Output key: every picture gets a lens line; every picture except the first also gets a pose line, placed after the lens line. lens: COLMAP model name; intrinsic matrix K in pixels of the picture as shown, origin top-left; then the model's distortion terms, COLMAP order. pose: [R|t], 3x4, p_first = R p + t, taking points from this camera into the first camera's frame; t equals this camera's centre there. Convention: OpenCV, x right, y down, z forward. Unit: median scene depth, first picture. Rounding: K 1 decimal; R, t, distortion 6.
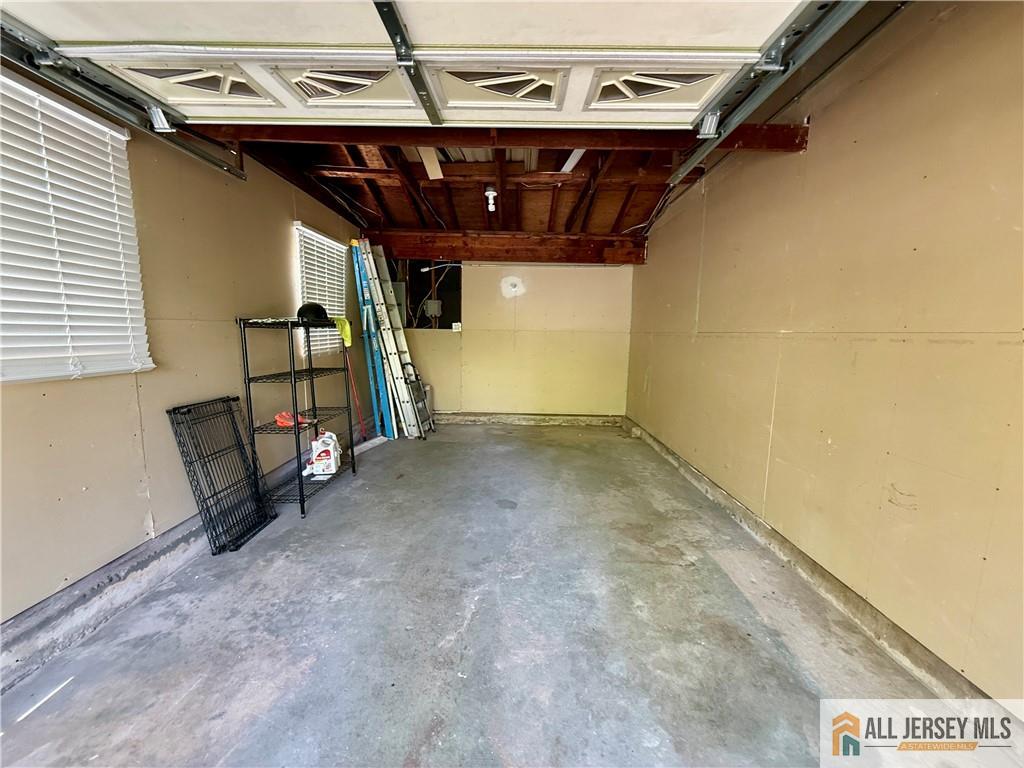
lens RADIAL K [[408.2, 0, 516.0], [0, 408.2, 387.4], [0, 0, 1]] dist [-0.000611, -0.000178]
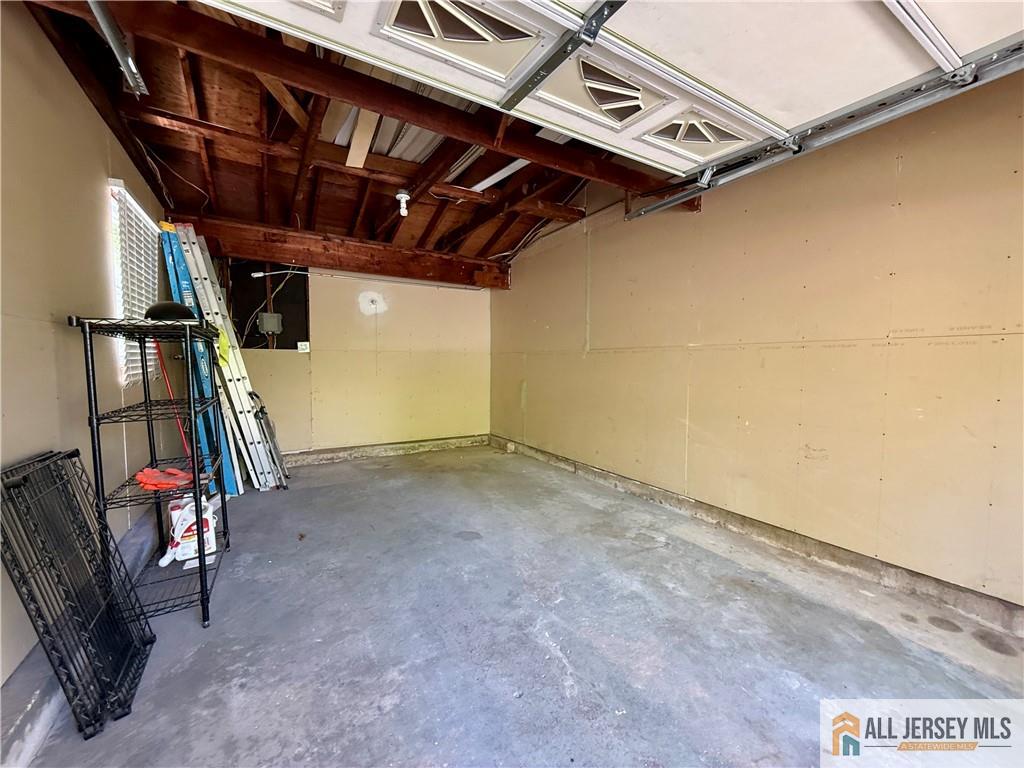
lens RADIAL K [[408.2, 0, 516.0], [0, 408.2, 387.4], [0, 0, 1]] dist [-0.000611, -0.000178]
pose [[0.853493, -0.043889, 0.519253, -0.364339], [0.079061, 0.995818, -0.045783, 0.008919], [-0.515072, 0.080128, 0.853393, 0.141727]]
